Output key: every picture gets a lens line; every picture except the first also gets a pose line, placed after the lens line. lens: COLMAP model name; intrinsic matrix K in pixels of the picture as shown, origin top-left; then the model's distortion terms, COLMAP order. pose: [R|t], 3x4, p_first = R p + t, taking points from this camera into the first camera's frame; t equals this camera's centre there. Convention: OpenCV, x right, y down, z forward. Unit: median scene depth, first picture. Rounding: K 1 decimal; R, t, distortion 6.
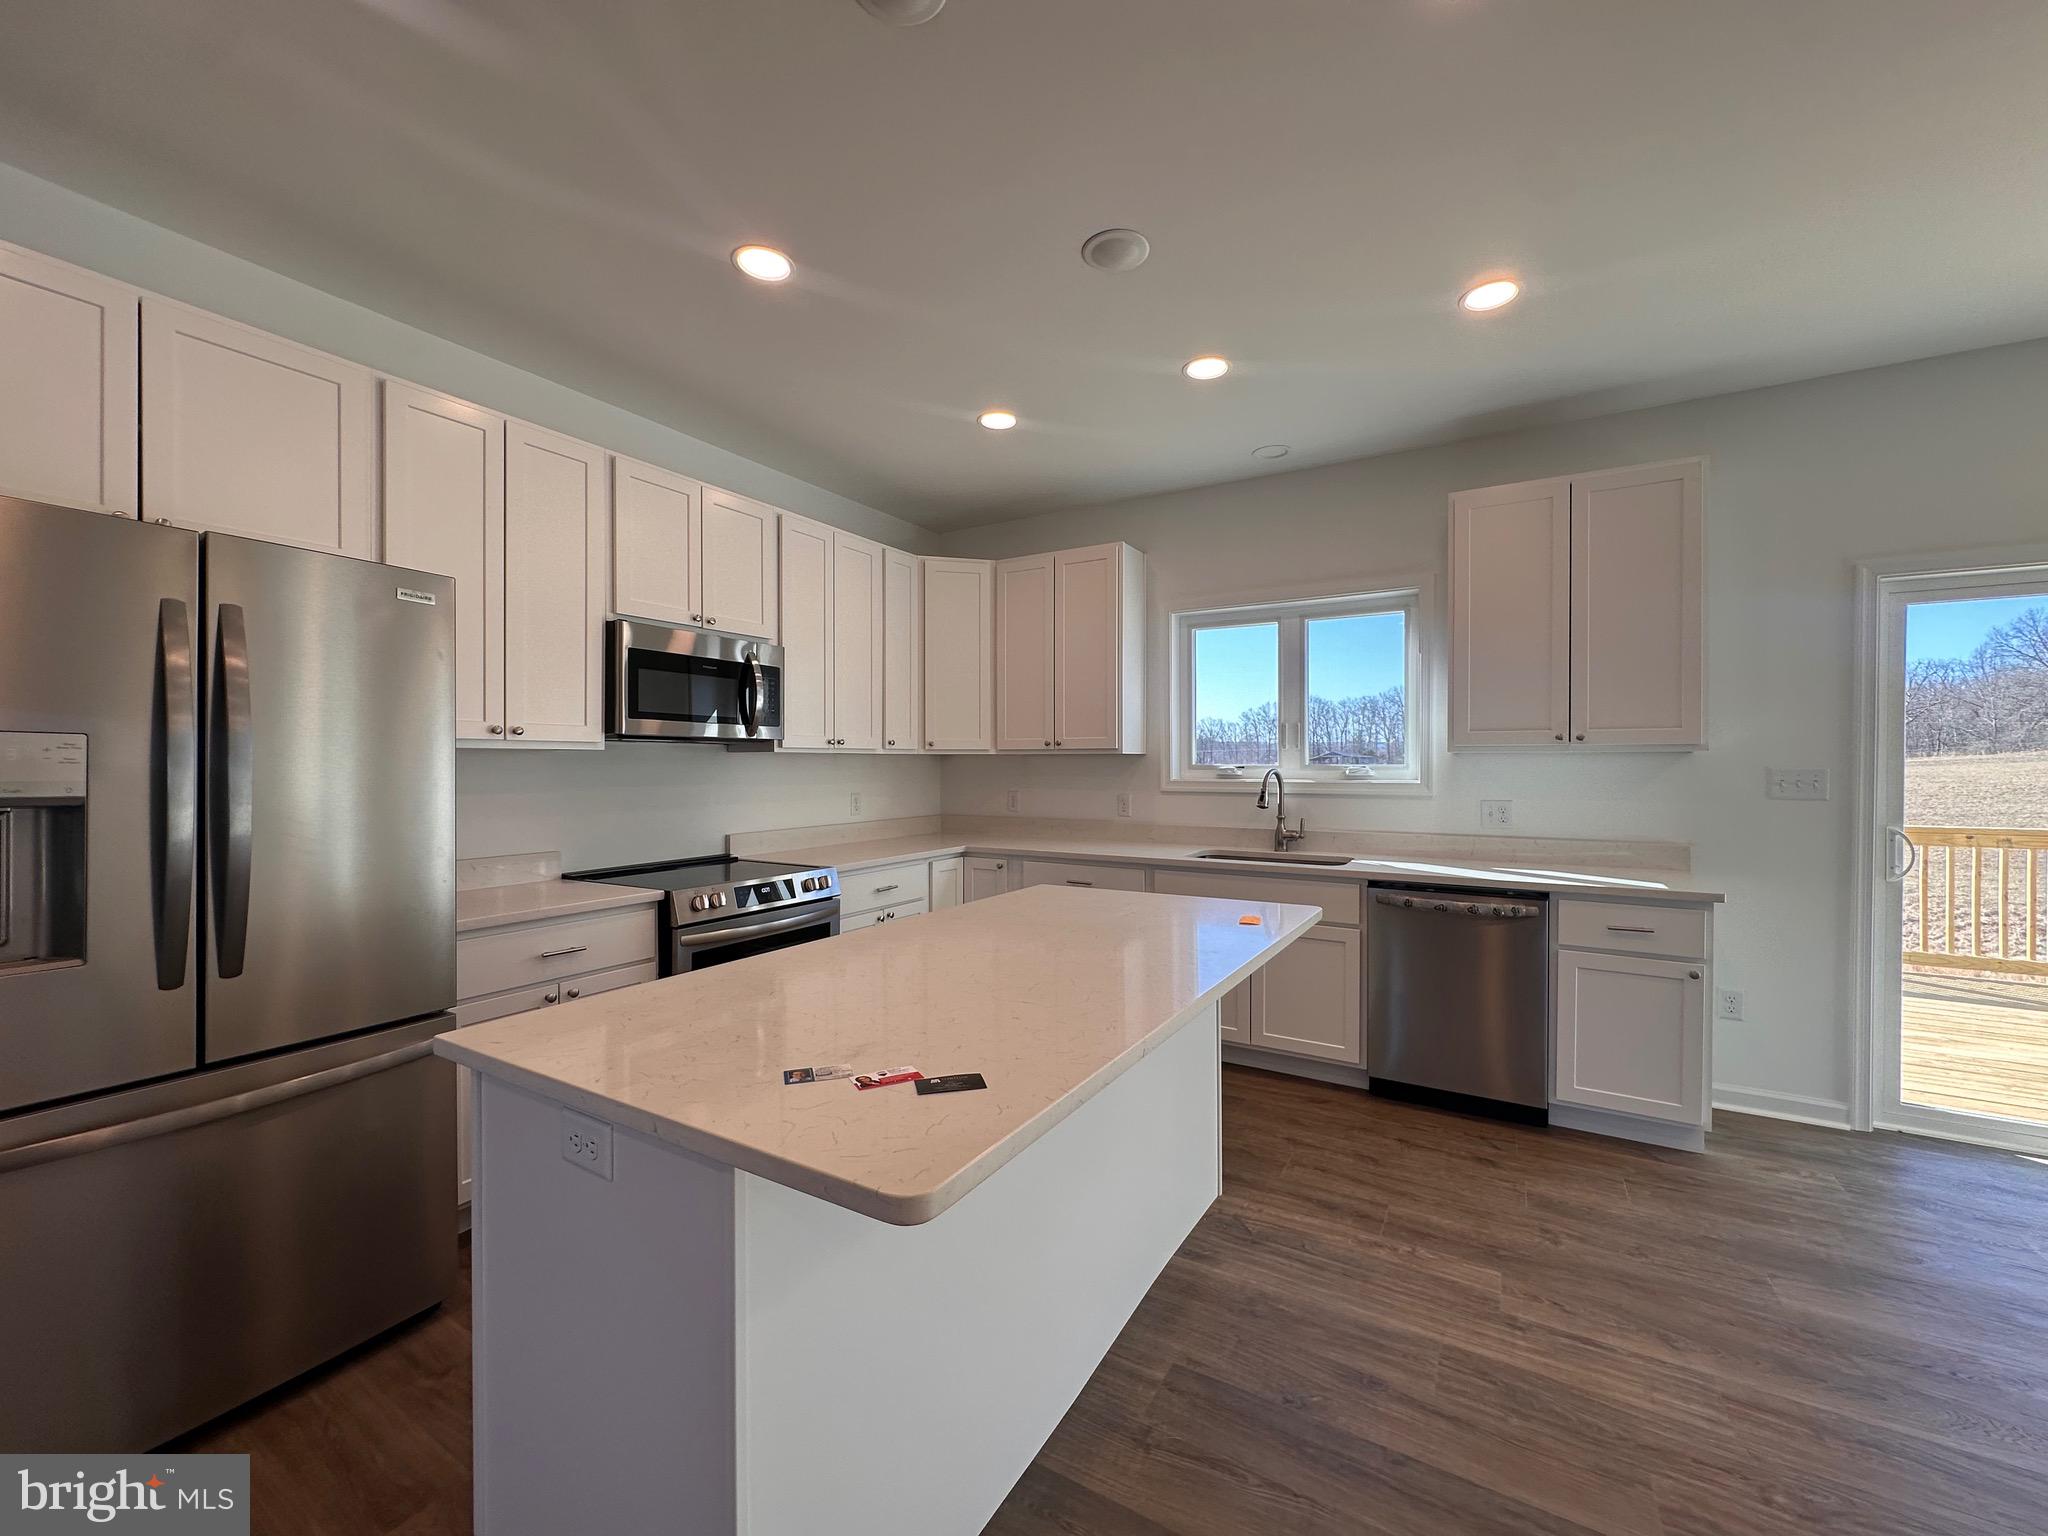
lens RADIAL K [[807.4, 0, 1029.2], [0, 807.4, 765.4], [0, 0, 1]] dist [-0.005191, 0.000317]
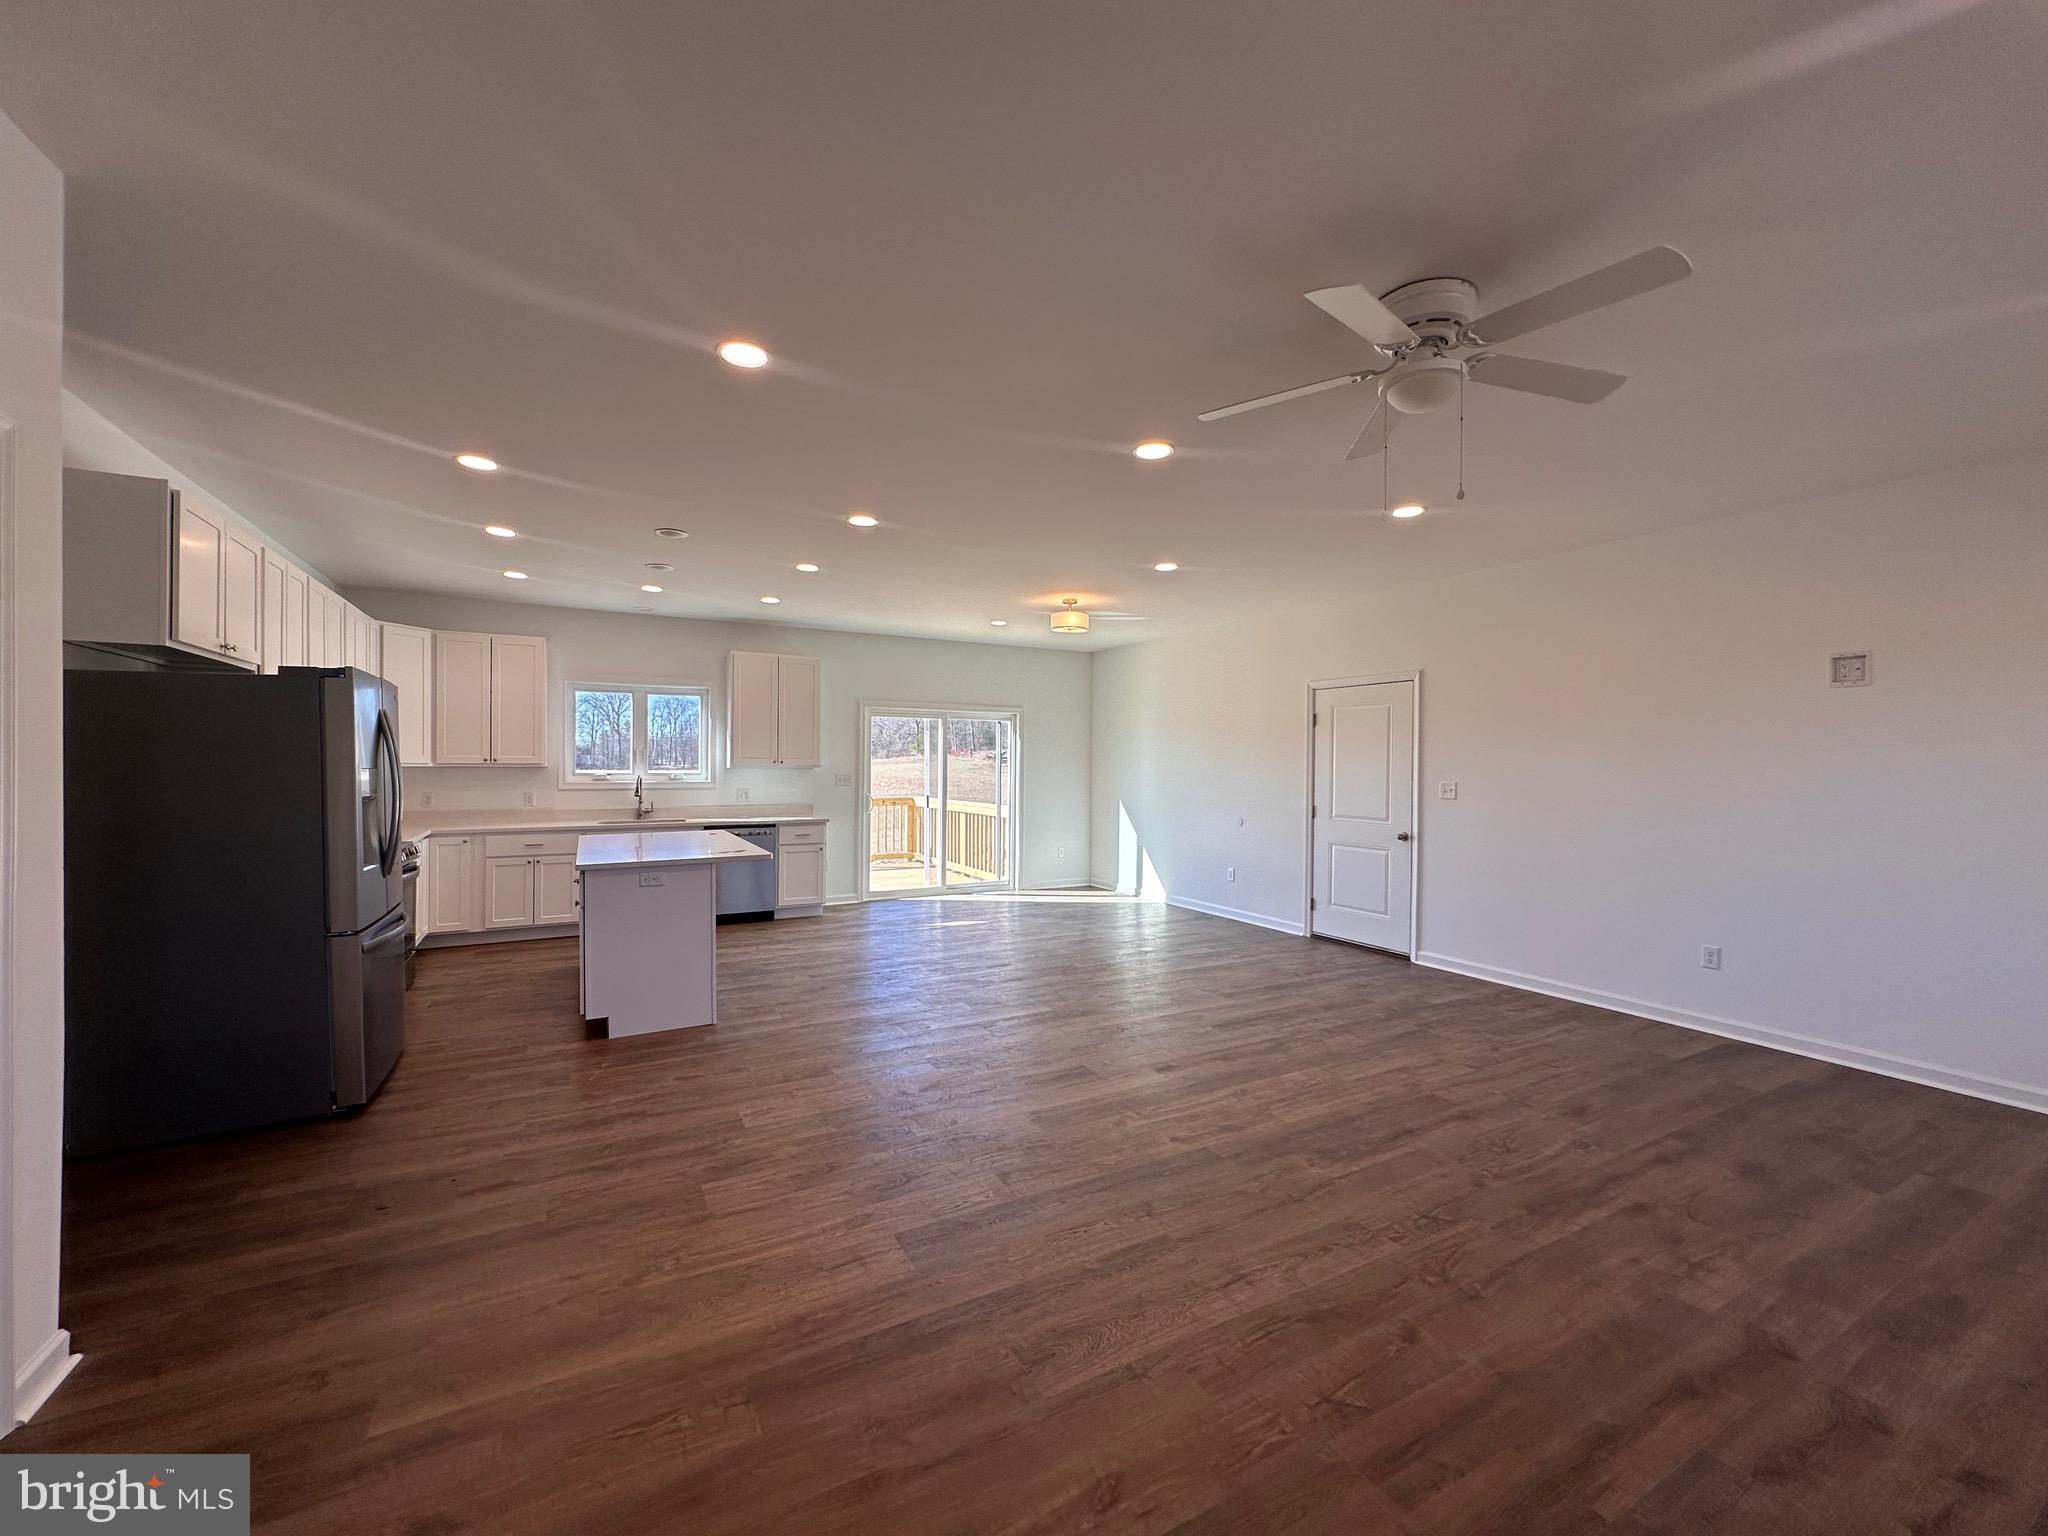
lens RADIAL K [[807.4, 0, 1011.4], [0, 807.4, 769.5], [0, 0, 1]] dist [-0.005191, 0.000317]
pose [[0.516125, -0.002890, 0.856508, -0.839481], [-0.000999, 0.999992, 0.003977, -0.017498], [-0.856513, -0.002909, 0.516118, -0.688797]]
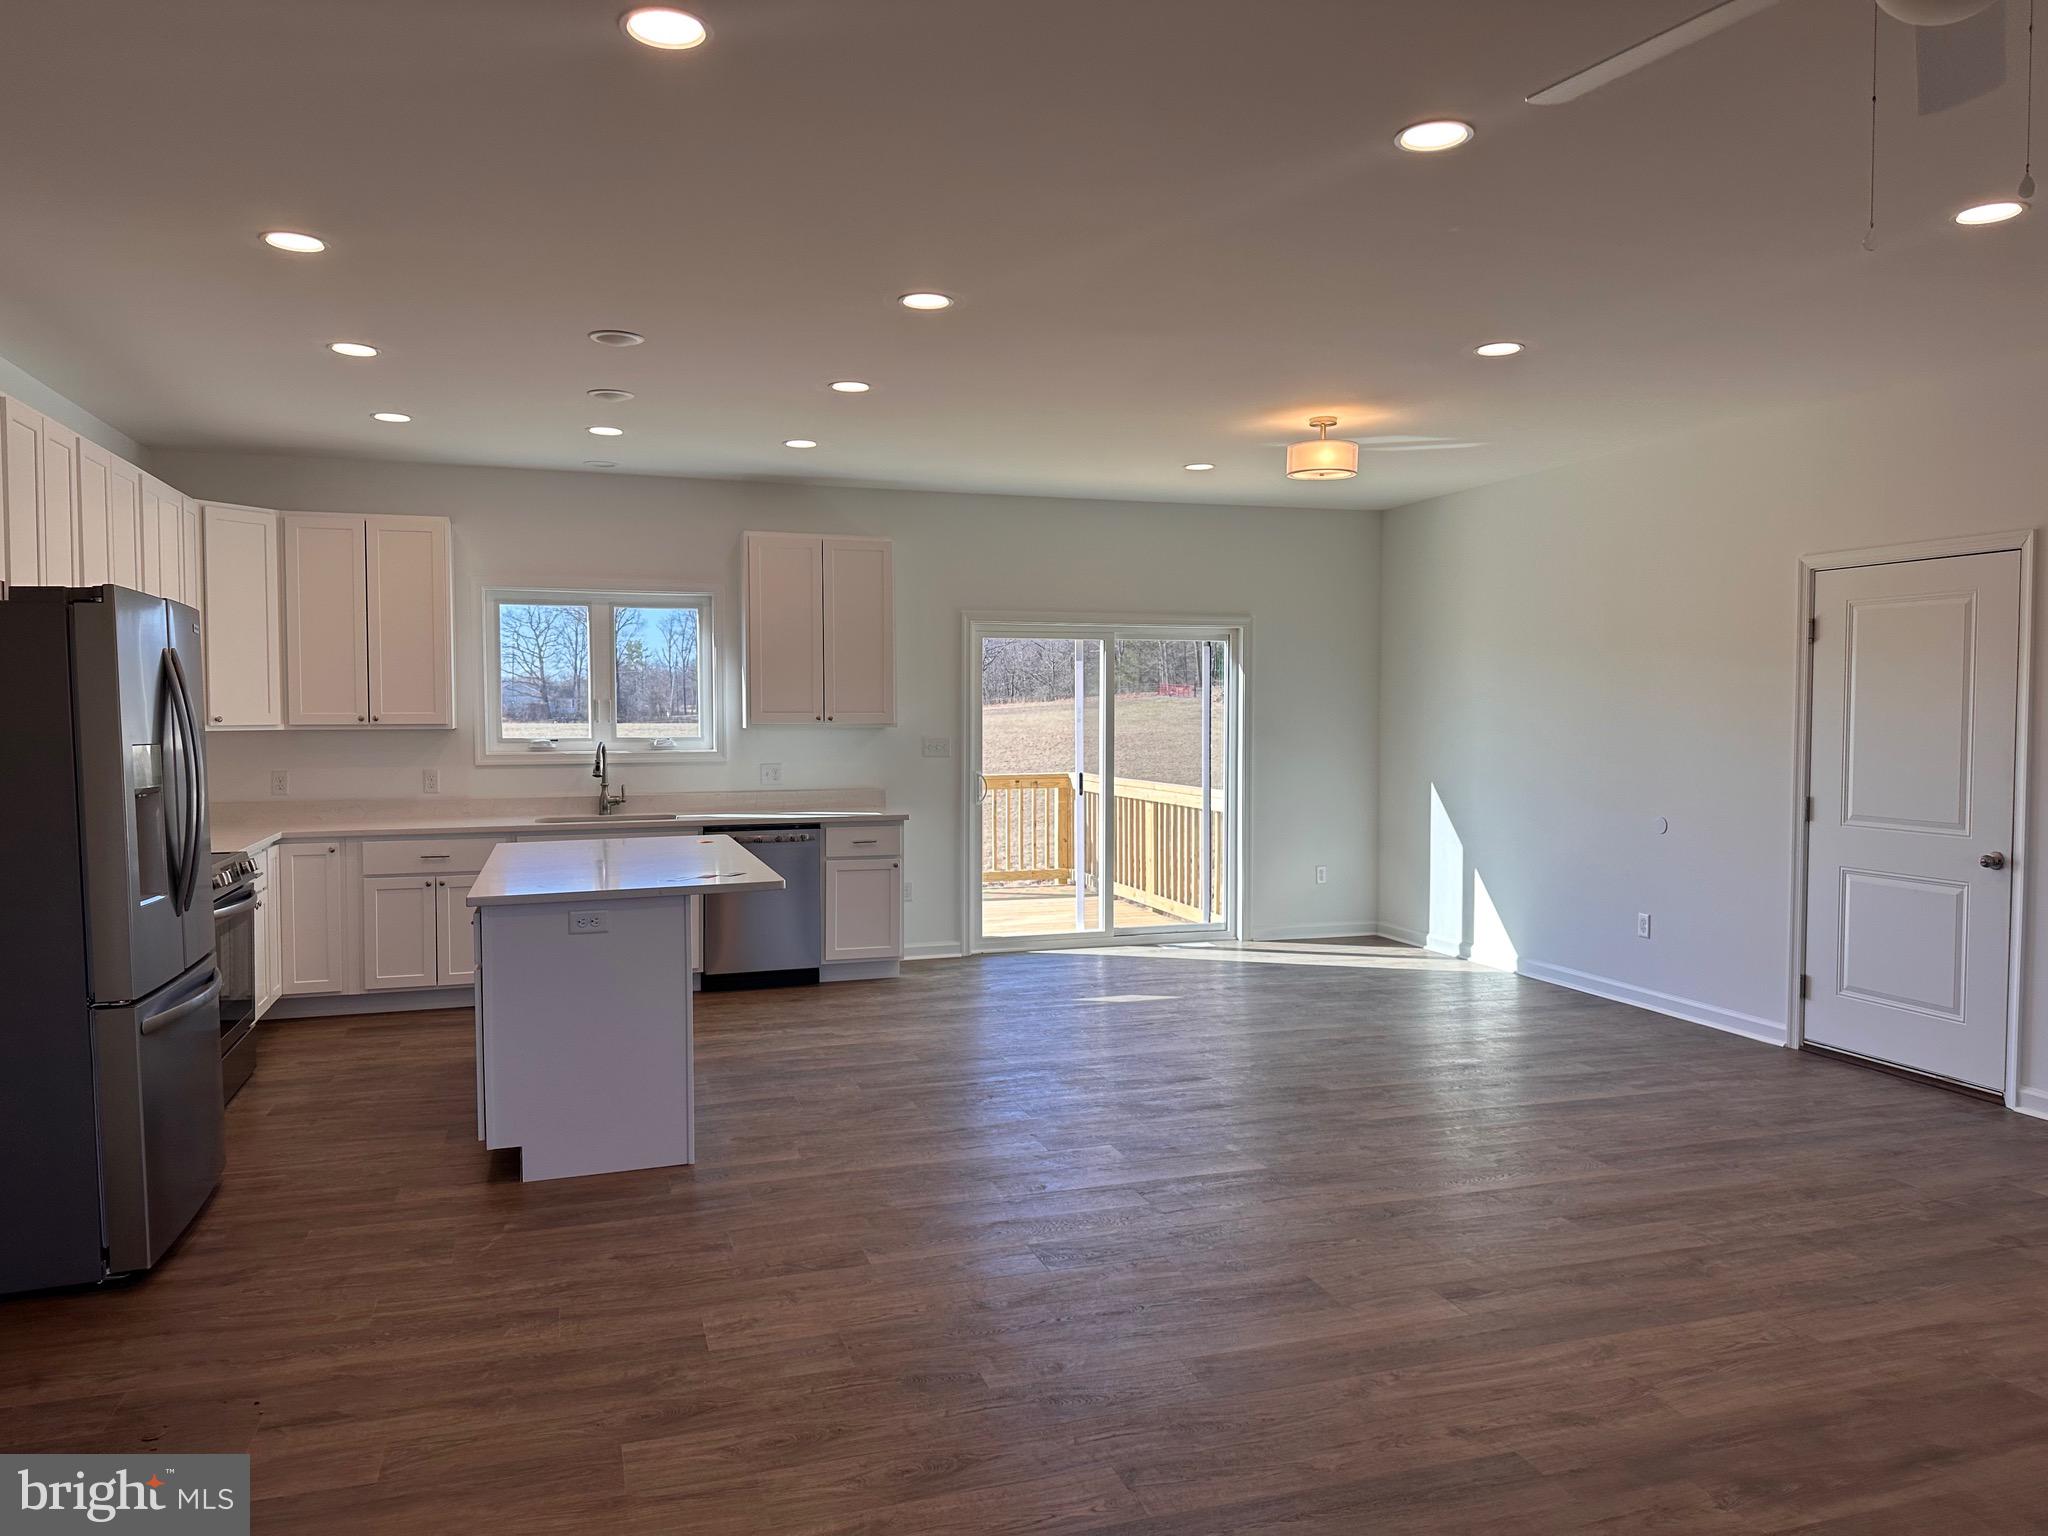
lens RADIAL K [[1413.0, 0, 1010.9], [0, 1413.0, 766.3], [0, 0, 1]] dist [0.037404, -0.043063]
pose [[0.662681, -0.032311, 0.748204, -0.789775], [0.006142, 0.999270, 0.037714, -0.032283], [-0.748876, -0.020397, 0.662396, -0.731546]]
